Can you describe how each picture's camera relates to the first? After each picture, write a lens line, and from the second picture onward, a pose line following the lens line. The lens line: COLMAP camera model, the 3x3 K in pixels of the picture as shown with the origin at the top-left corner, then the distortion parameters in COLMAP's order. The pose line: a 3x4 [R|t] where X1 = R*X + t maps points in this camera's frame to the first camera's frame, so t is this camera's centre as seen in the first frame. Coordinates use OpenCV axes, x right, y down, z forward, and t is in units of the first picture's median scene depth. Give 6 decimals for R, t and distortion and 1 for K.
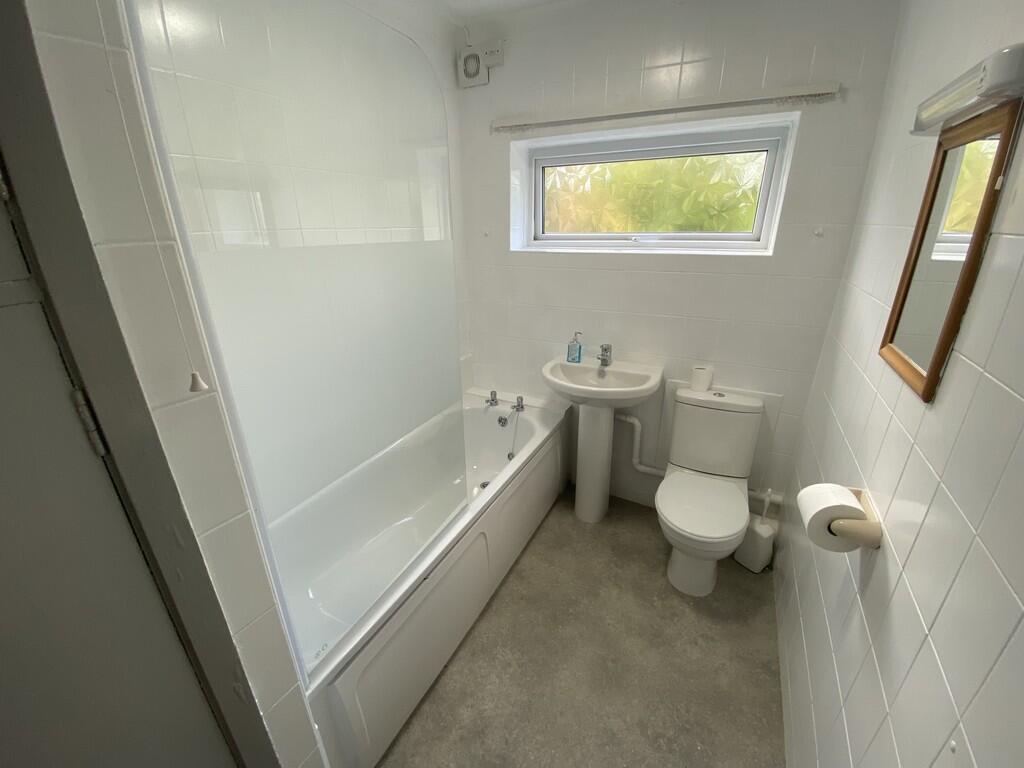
lens RADIAL K [[422.1, 0, 511.7], [0, 422.1, 382.1], [0, 0, 1]] dist [0.003665, -0.002287]
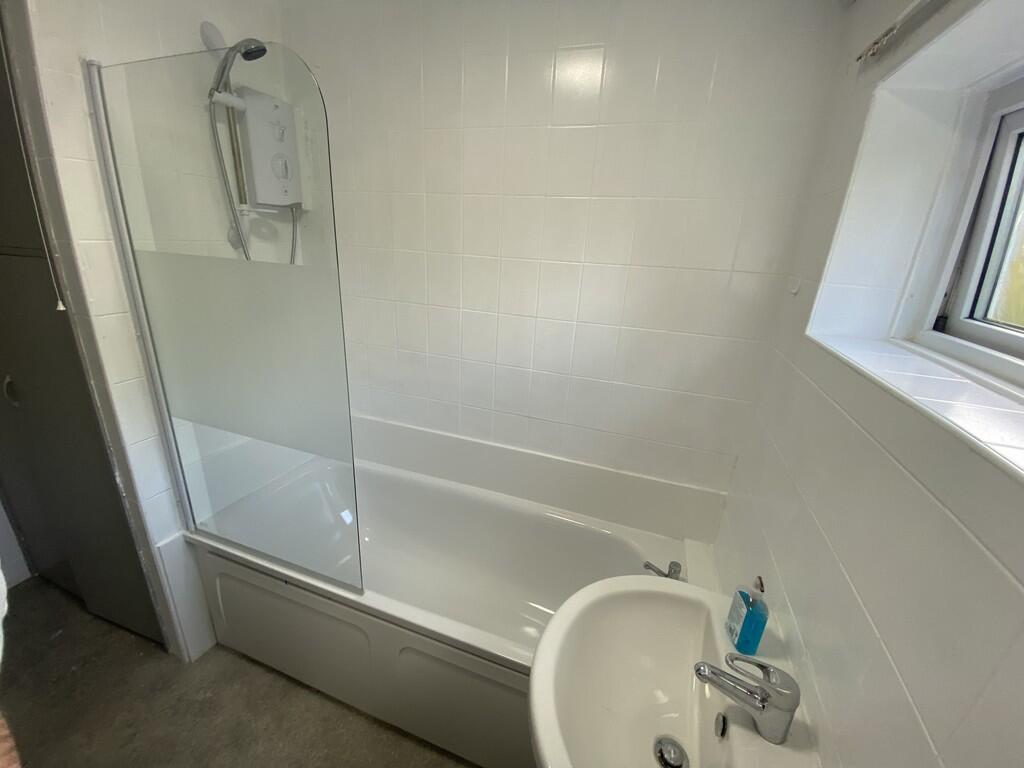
lens RADIAL K [[422.1, 0, 510.7], [0, 422.1, 381.0], [0, 0, 1]] dist [0.003665, -0.002287]
pose [[0.128530, 0.331073, -0.934810, 0.614659], [-0.399077, 0.880204, 0.256864, -0.421072], [0.907865, 0.340046, 0.245256, 0.963314]]
